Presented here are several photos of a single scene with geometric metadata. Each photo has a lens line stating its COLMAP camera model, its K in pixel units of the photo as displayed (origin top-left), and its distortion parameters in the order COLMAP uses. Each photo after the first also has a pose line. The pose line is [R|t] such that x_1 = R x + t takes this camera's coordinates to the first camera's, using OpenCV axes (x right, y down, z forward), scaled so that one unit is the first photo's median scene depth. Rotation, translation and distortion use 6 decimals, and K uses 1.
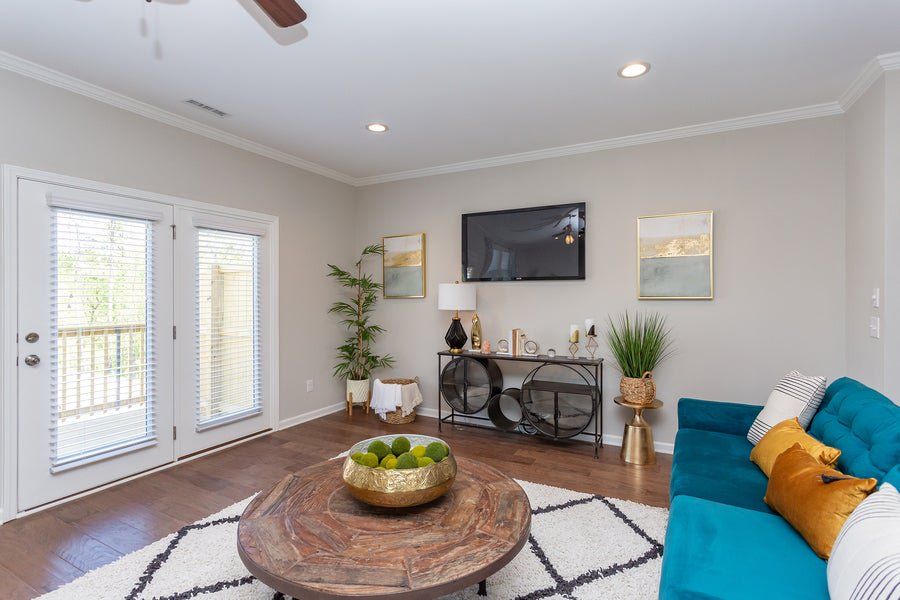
lens RADIAL K [[435.8, 0, 446.5], [0, 435.8, 294.3], [0, 0, 1]] dist [0.011728, -0.000840]
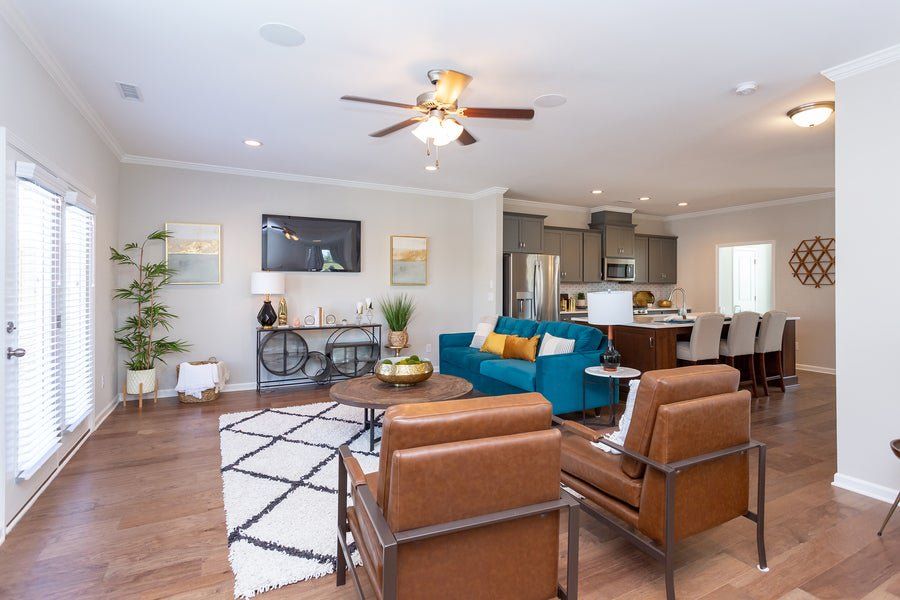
lens RADIAL K [[455.5, 0, 466.4], [0, 455.5, 283.3], [0, 0, 1]] dist [-0.004049, 0.000181]
pose [[0.541301, 0.005227, 0.840812, -0.809022], [-0.003905, 0.999986, -0.003702, 0.009039], [-0.840820, -0.001280, 0.541314, -0.161596]]
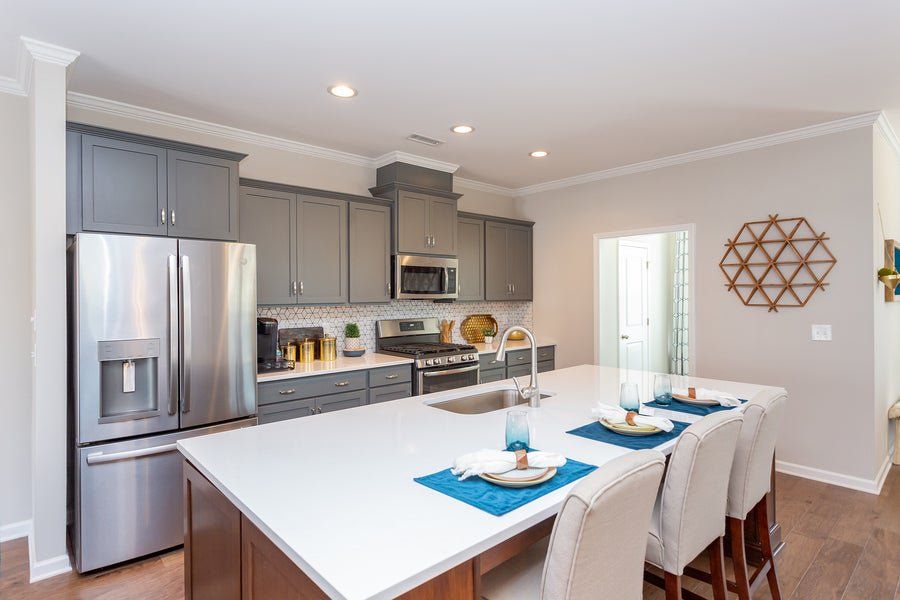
lens RADIAL K [[481.0, 0, 446.5], [0, 481.0, 294.5], [0, 0, 1]] dist [0.003664, 0.002258]
pose [[0.336326, -0.005788, 0.941728, 0.250222], [0.004784, 0.999979, 0.004437, -0.028827], [-0.941734, 0.003013, 0.336346, -0.052597]]
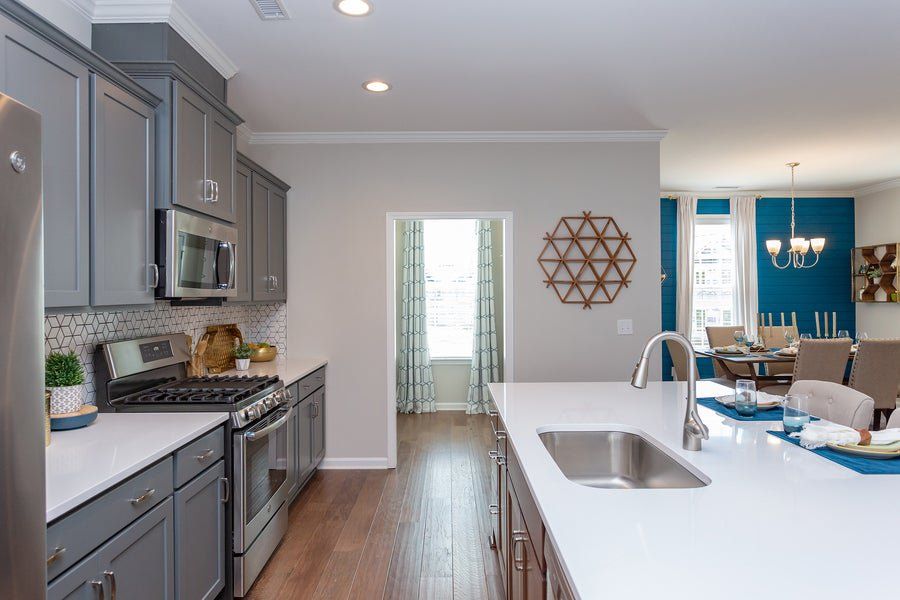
lens RADIAL K [[559.5, 0, 450.0], [0, 559.5, 300.0], [0, 0, 1]] dist [0.002536, 0.000388]
pose [[-0.472848, -0.008120, 0.881107, 0.533033], [0.003895, 0.999929, 0.011305, -0.017512], [-0.881136, 0.008778, -0.472782, 0.442238]]
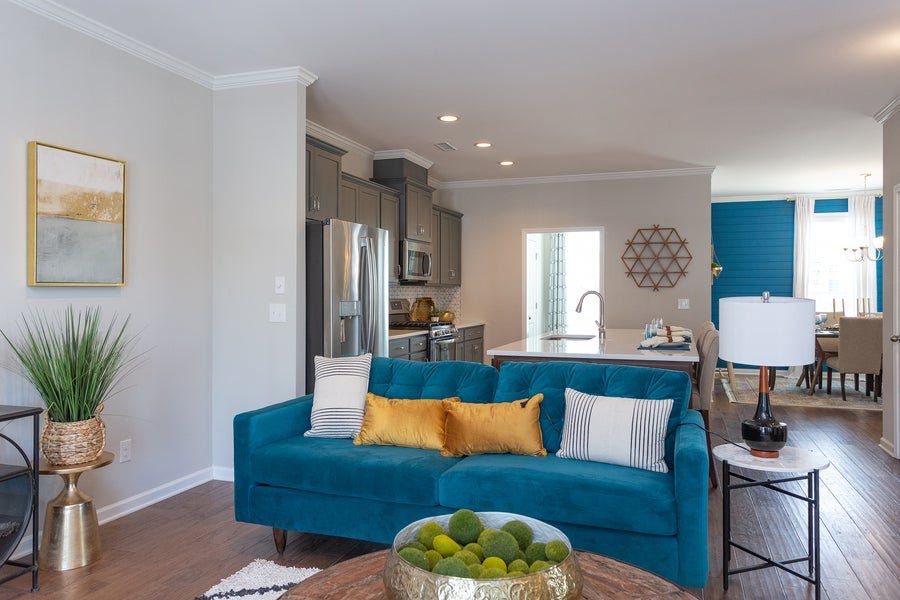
lens RADIAL K [[663.3, 0, 451.5], [0, 663.3, 290.9], [0, 0, 1]] dist [0.007698, 0.005015]
pose [[-0.156866, -0.000779, 0.987620, -0.466691], [-0.002099, 0.999998, 0.000455, 0.014313], [-0.987618, -0.002002, -0.156868, 0.571195]]
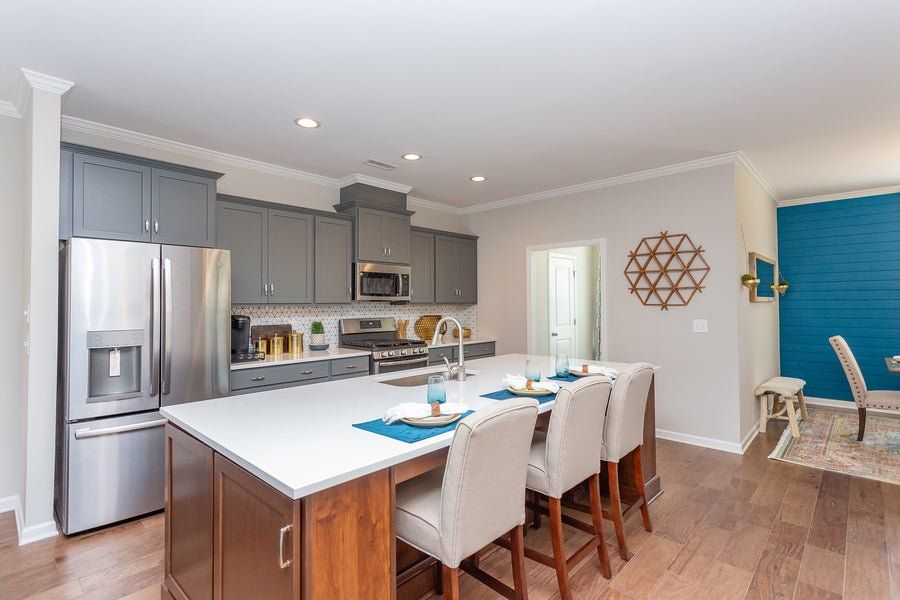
lens RADIAL K [[435.8, 0, 446.5], [0, 435.8, 294.3], [0, 0, 1]] dist [0.011728, -0.000840]
pose [[0.262710, 0.015353, 0.964753, 0.192385], [0.005218, 0.999836, -0.017332, -0.008678], [-0.964861, 0.009587, 0.262587, -0.109405]]
